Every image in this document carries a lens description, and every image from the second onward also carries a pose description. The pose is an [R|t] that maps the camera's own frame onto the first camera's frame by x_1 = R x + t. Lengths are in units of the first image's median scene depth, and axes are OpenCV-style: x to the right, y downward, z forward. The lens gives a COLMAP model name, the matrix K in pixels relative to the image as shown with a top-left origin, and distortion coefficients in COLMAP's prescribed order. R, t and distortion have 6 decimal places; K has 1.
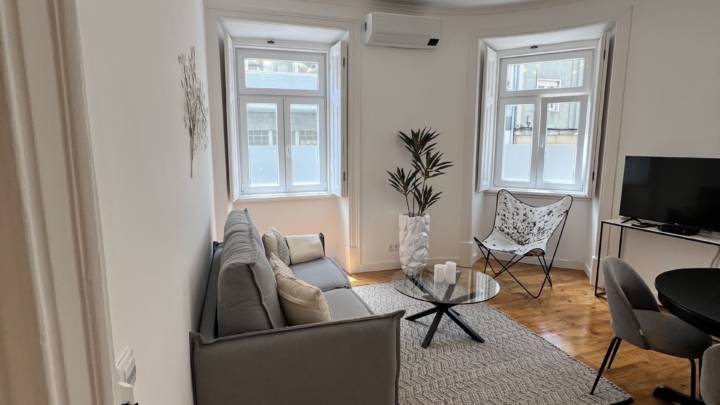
lens RADIAL K [[386.2, 0, 360.9], [0, 386.2, 200.5], [0, 0, 1]] dist [-0.000606, 0.001315]
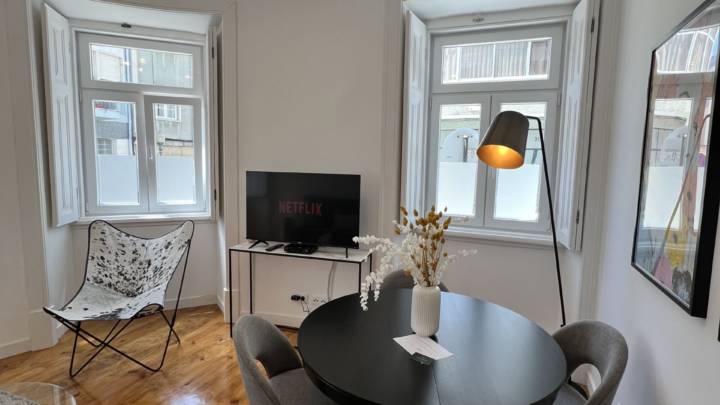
lens RADIAL K [[386.2, 0, 360.3], [0, 386.2, 202.2], [0, 0, 1]] dist [-0.000606, 0.001315]
pose [[0.630704, -0.073054, 0.772578, 0.140600], [0.091891, 0.995585, 0.019125, -0.032170], [-0.770564, 0.058930, 0.634632, 0.209305]]
